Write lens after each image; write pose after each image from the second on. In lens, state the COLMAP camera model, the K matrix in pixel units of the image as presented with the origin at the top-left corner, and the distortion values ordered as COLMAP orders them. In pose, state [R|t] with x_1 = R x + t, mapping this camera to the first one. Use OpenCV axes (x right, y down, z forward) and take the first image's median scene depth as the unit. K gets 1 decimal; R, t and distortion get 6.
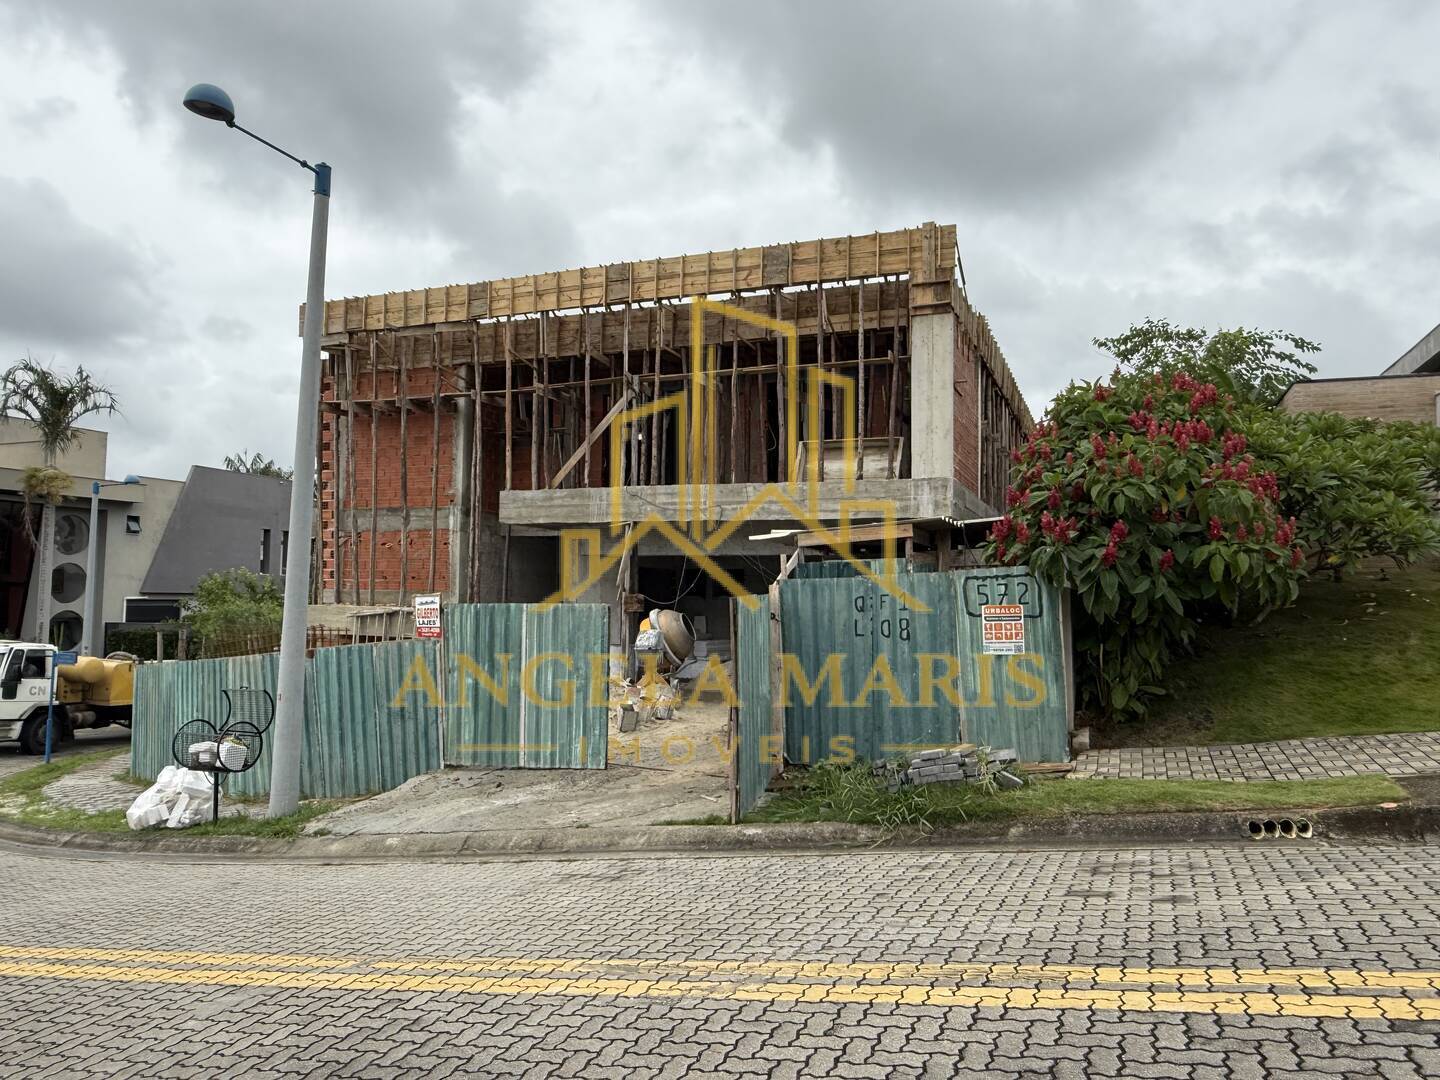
lens RADIAL K [[1009.1, 0, 721.2], [0, 1009.1, 546.1], [0, 0, 1]] dist [0.008670, 0.002859]
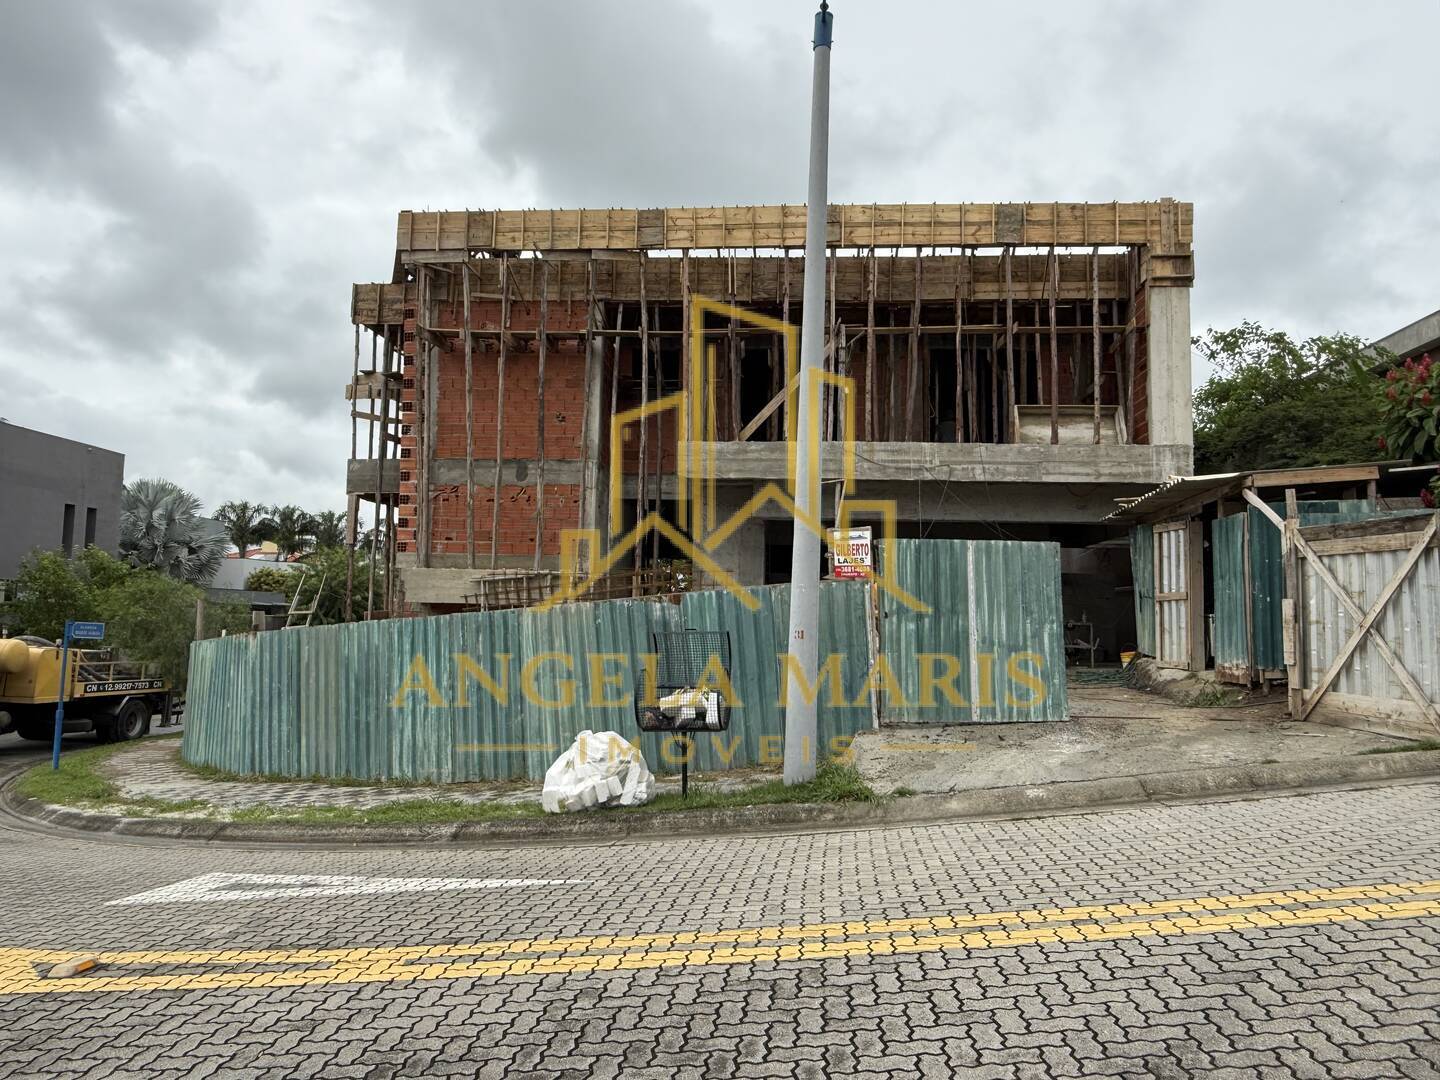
lens RADIAL K [[1009.1, 0, 719.4], [0, 1009.1, 535.4], [0, 0, 1]] dist [0.008670, 0.002859]
pose [[0.953970, 0.032093, 0.298179, -0.489589], [-0.022927, 0.999152, -0.034189, 0.063980], [-0.299023, 0.025779, 0.953898, 0.151607]]
